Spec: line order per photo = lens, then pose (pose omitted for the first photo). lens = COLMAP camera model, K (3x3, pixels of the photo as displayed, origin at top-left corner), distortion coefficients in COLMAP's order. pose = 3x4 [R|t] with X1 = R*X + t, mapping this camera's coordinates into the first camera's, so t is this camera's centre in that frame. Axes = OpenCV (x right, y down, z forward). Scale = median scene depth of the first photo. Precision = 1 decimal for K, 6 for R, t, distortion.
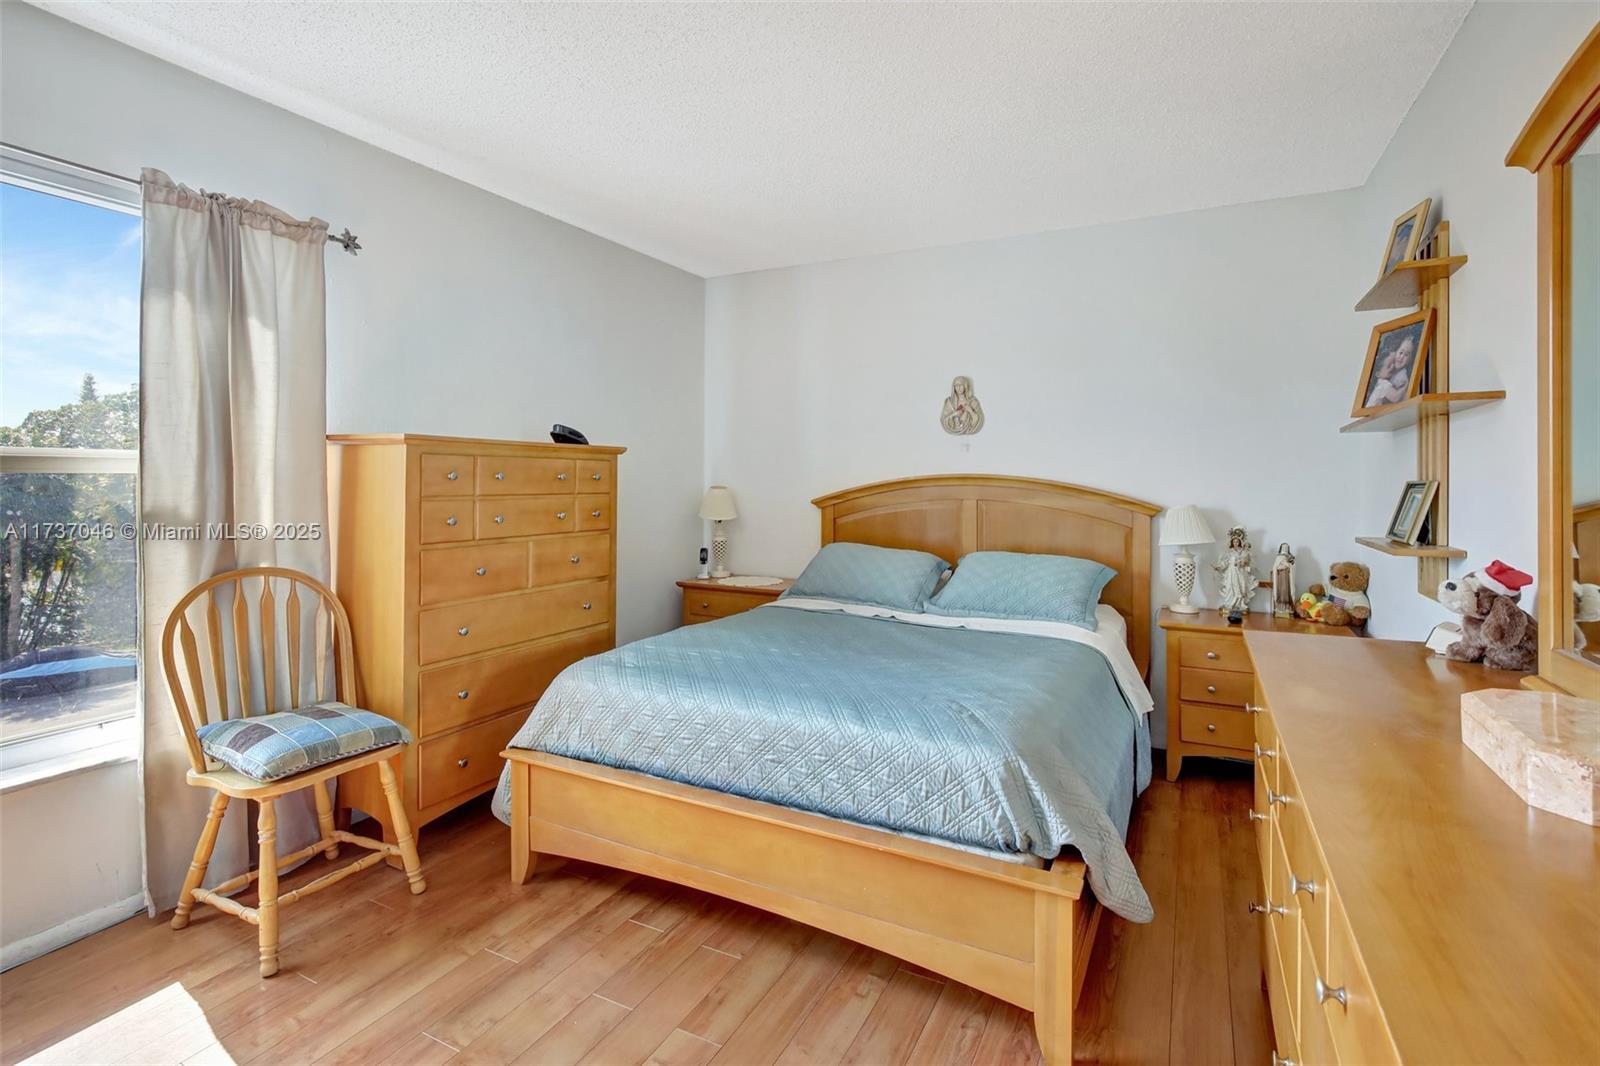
lens RADIAL K [[742.1, 0, 811.0], [0, 742.1, 482.1], [0, 0, 1]] dist [-0.020220, 0.005834]
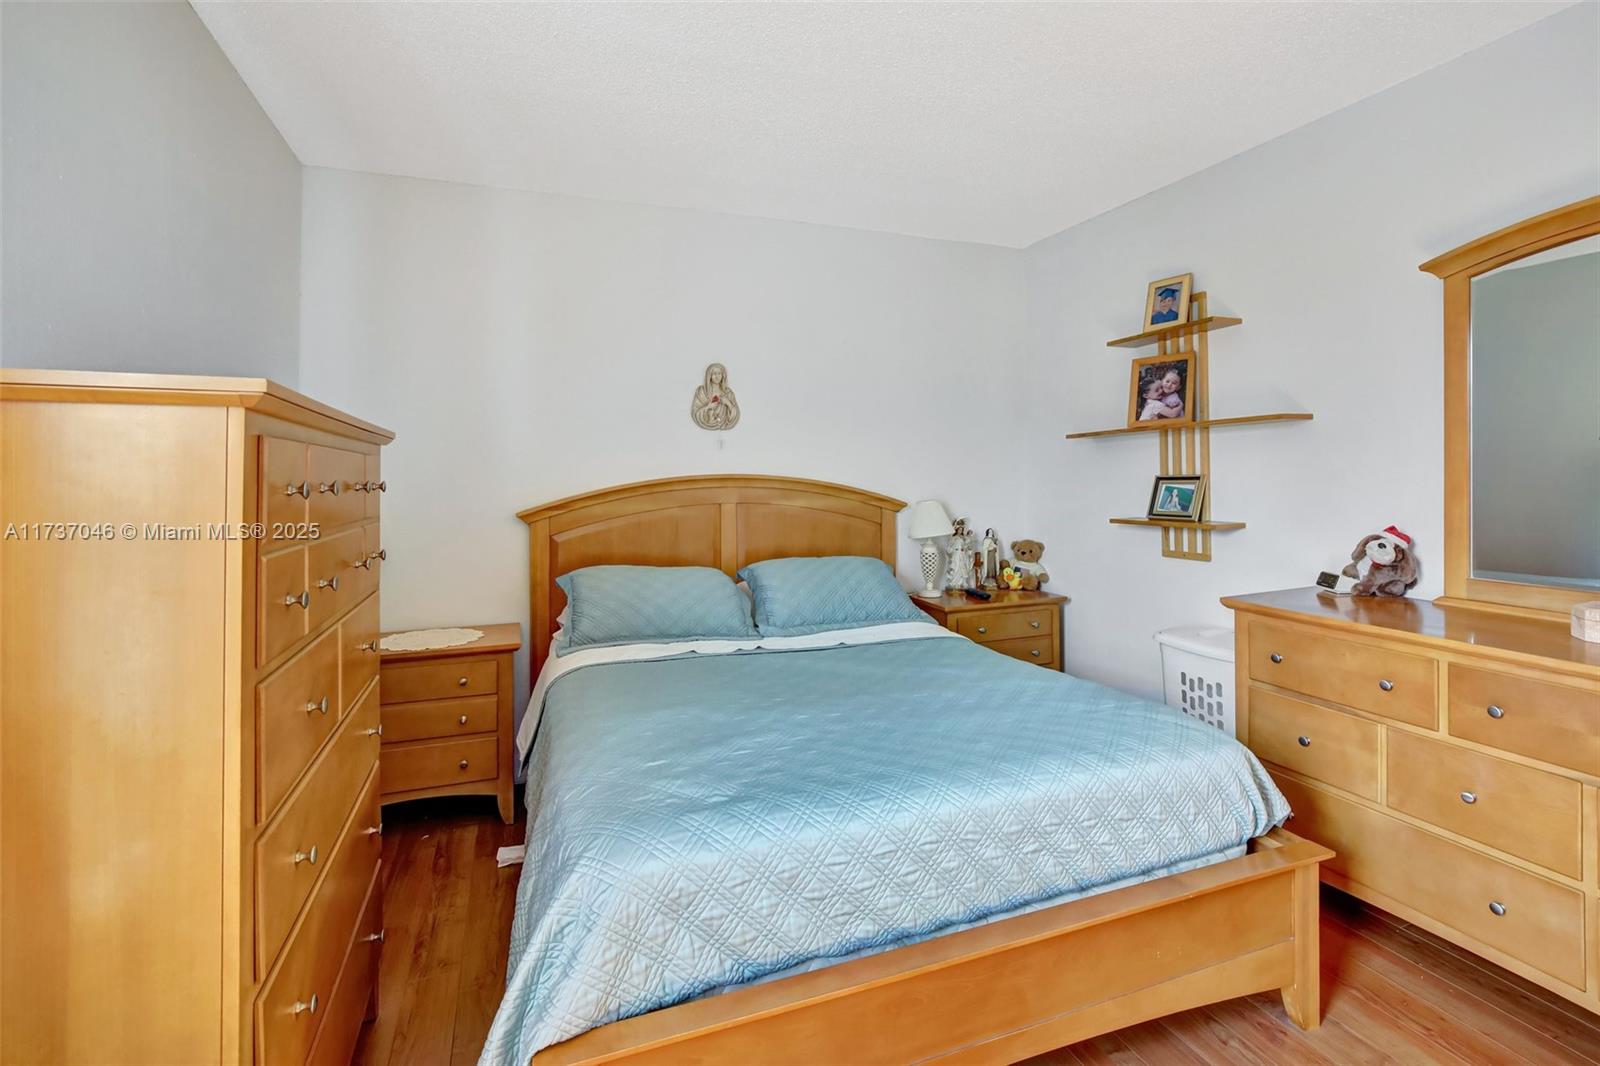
lens RADIAL K [[742.1, 0, 834.9], [0, 742.1, 472.2], [0, 0, 1]] dist [-0.020220, 0.005834]
pose [[0.670869, -0.007412, 0.741538, -0.604909], [0.018139, 0.999815, -0.006417, -0.009239], [-0.741354, 0.017756, 0.670880, 0.514947]]
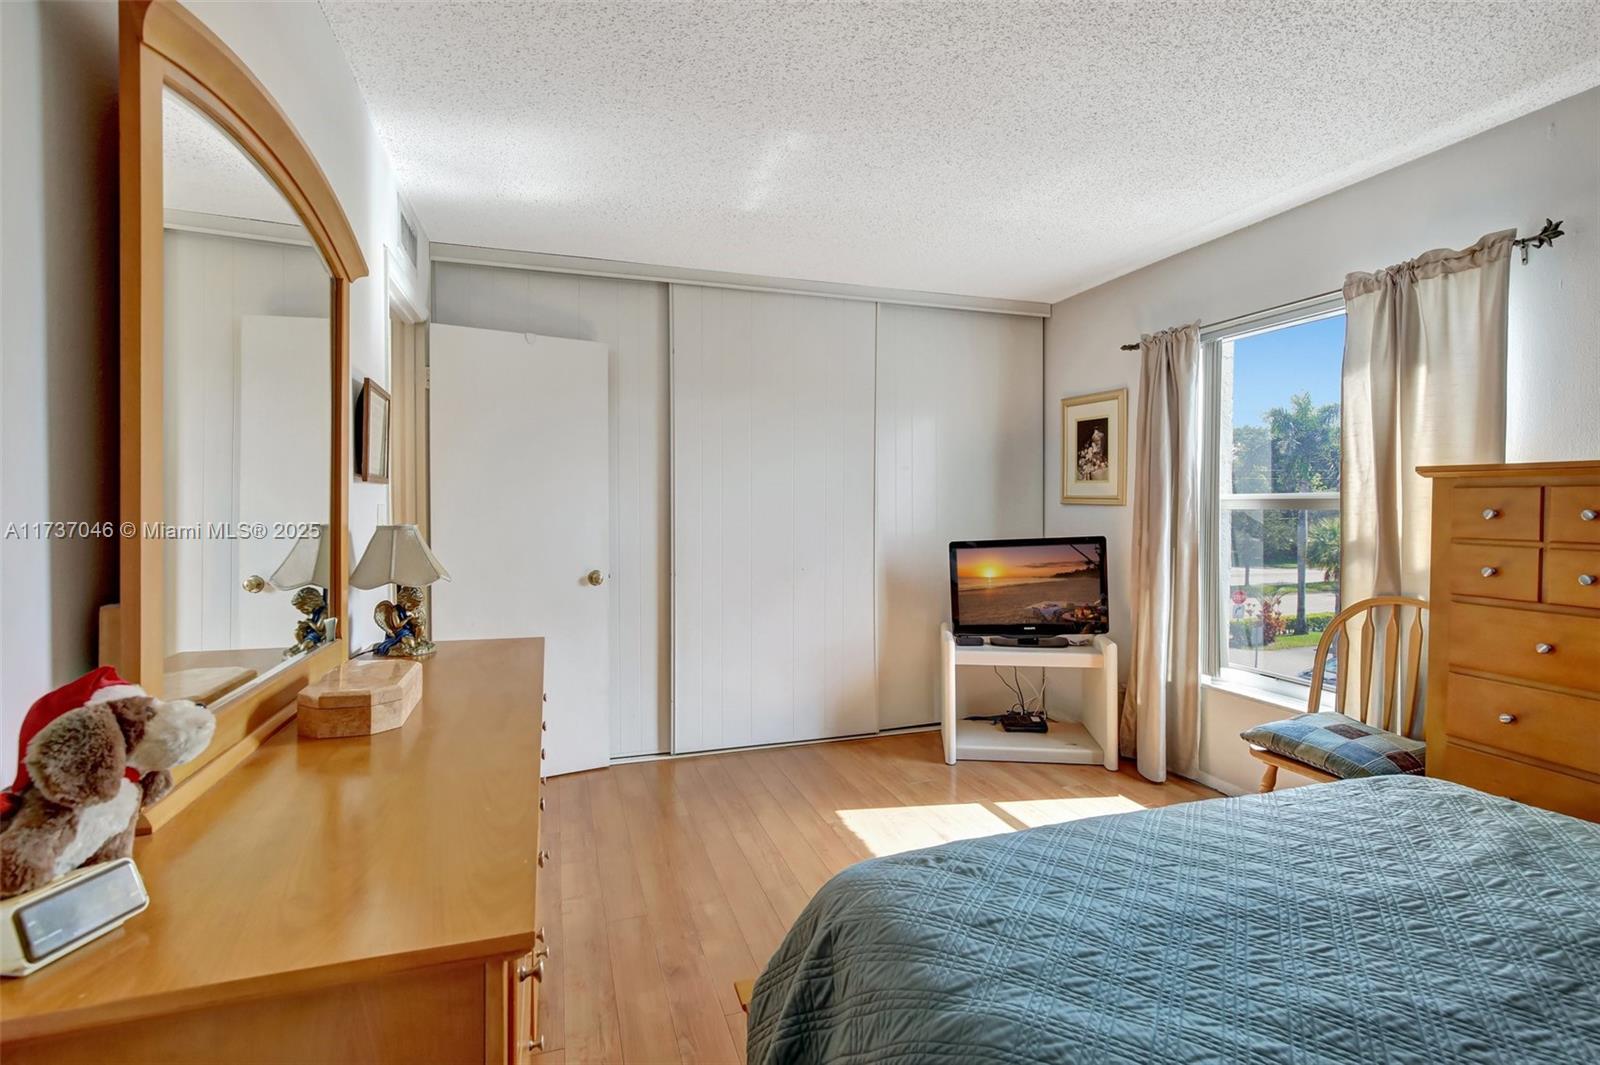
lens RADIAL K [[742.1, 0, 826.5], [0, 742.1, 532.9], [0, 0, 1]] dist [-0.020220, 0.005834]
pose [[-0.687502, 0.019471, -0.725921, 0.589662], [-0.016226, 0.998979, 0.042163, -0.011248], [0.726001, 0.040766, -0.686484, 1.087416]]
